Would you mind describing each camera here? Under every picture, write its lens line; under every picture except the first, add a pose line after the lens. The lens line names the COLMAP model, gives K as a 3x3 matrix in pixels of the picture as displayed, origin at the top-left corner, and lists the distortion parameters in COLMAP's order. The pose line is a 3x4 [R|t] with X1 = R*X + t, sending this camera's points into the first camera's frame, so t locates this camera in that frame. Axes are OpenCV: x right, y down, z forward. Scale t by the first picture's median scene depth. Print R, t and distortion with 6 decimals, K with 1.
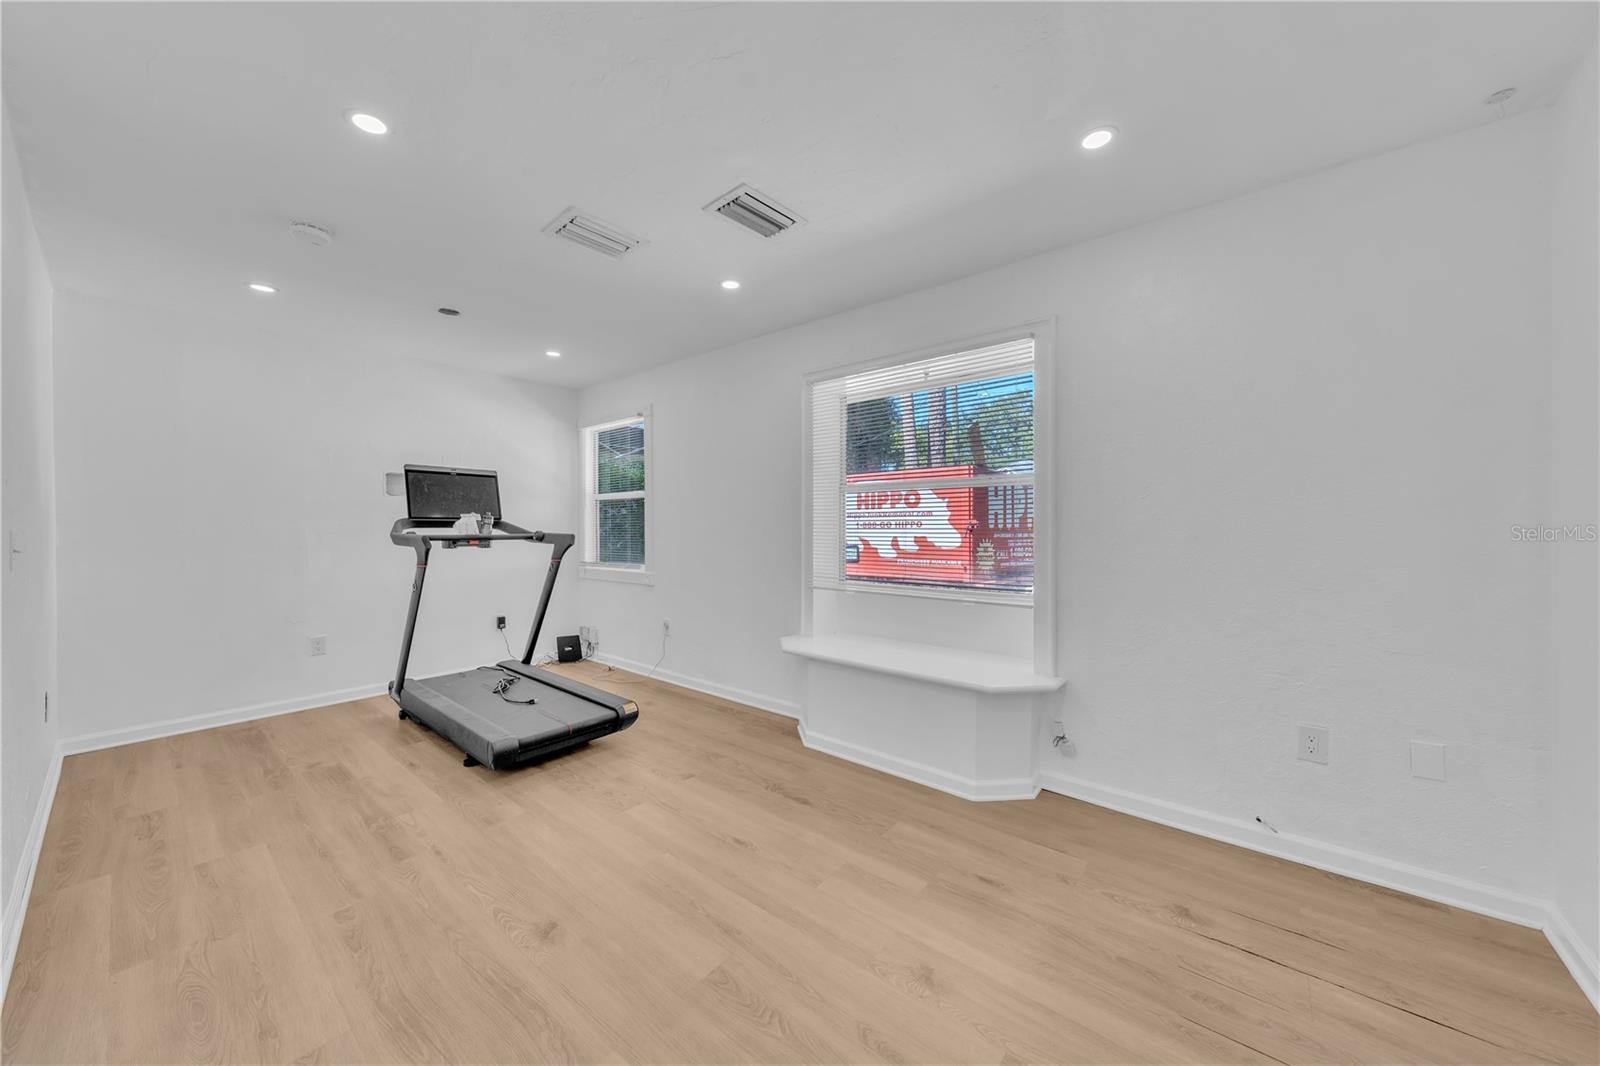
lens RADIAL K [[550.7, 0, 801.5], [0, 550.7, 529.3], [0, 0, 1]] dist [0.000276, 0.000053]
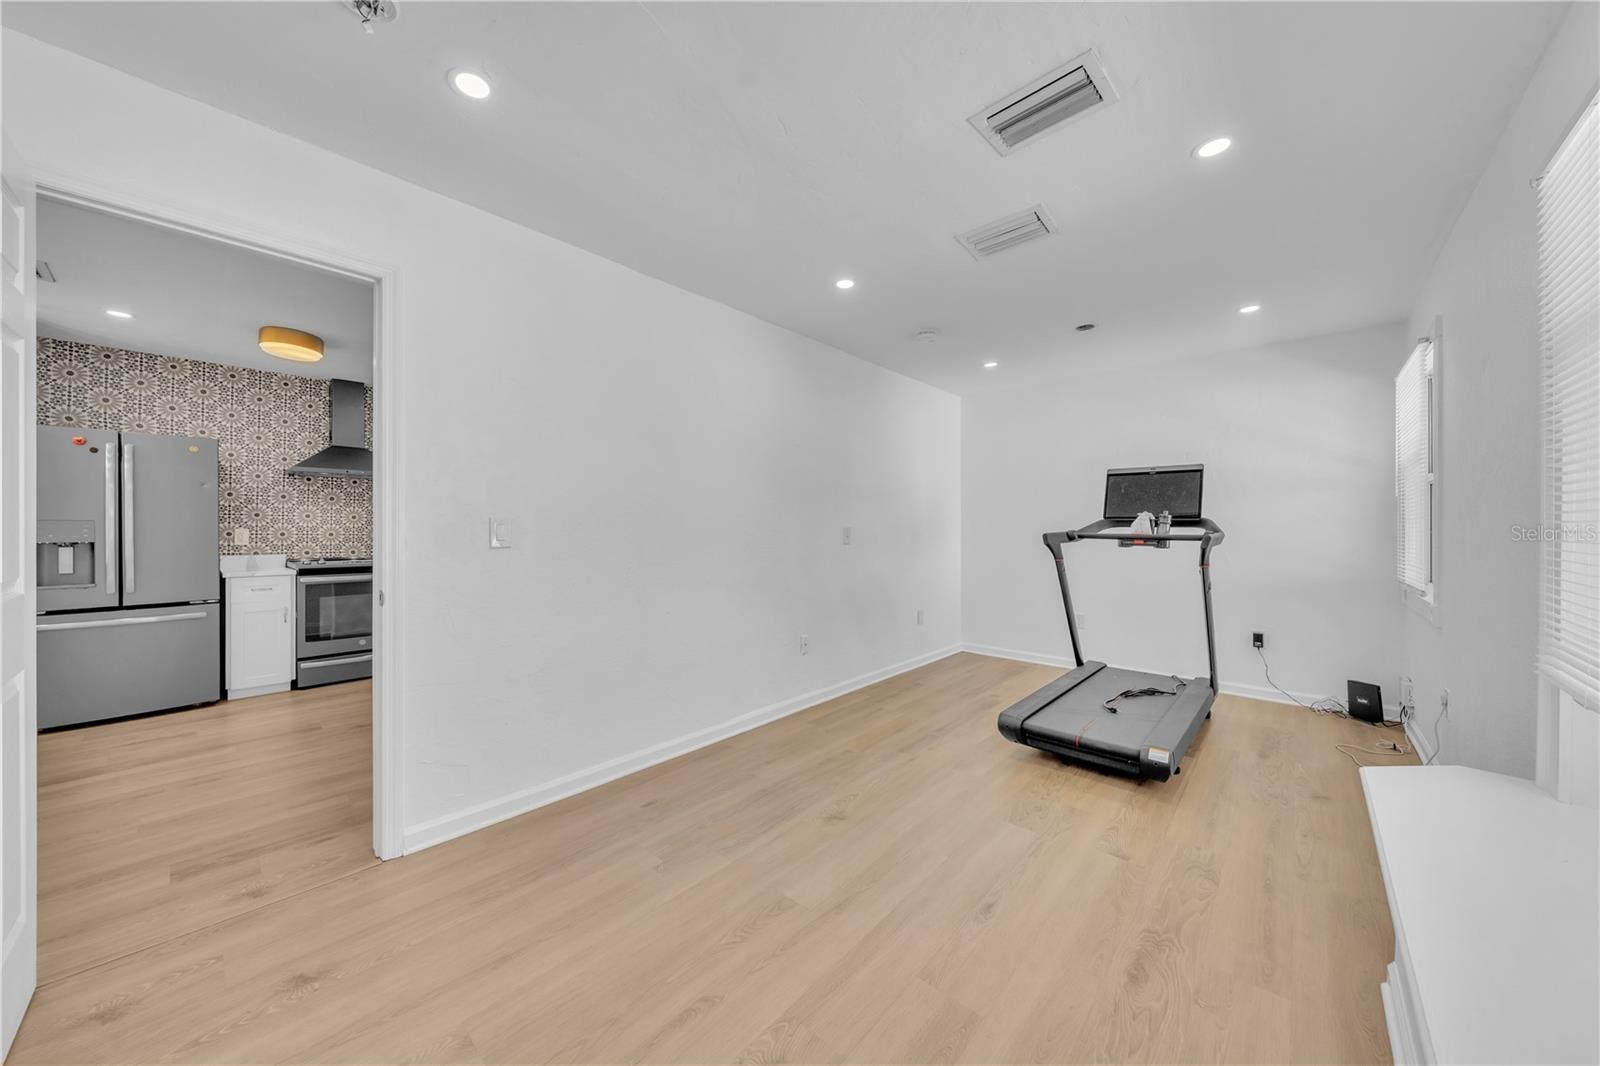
lens RADIAL K [[548.6, 0, 799.1], [0, 548.6, 526.2], [0, 0, 1]] dist [0.000261, -0.000007]
pose [[-0.034973, -0.001262, -0.999387, 0.526718], [-0.005354, 0.999985, -0.001075, 0.000356], [0.999374, 0.005314, -0.034979, 0.544715]]
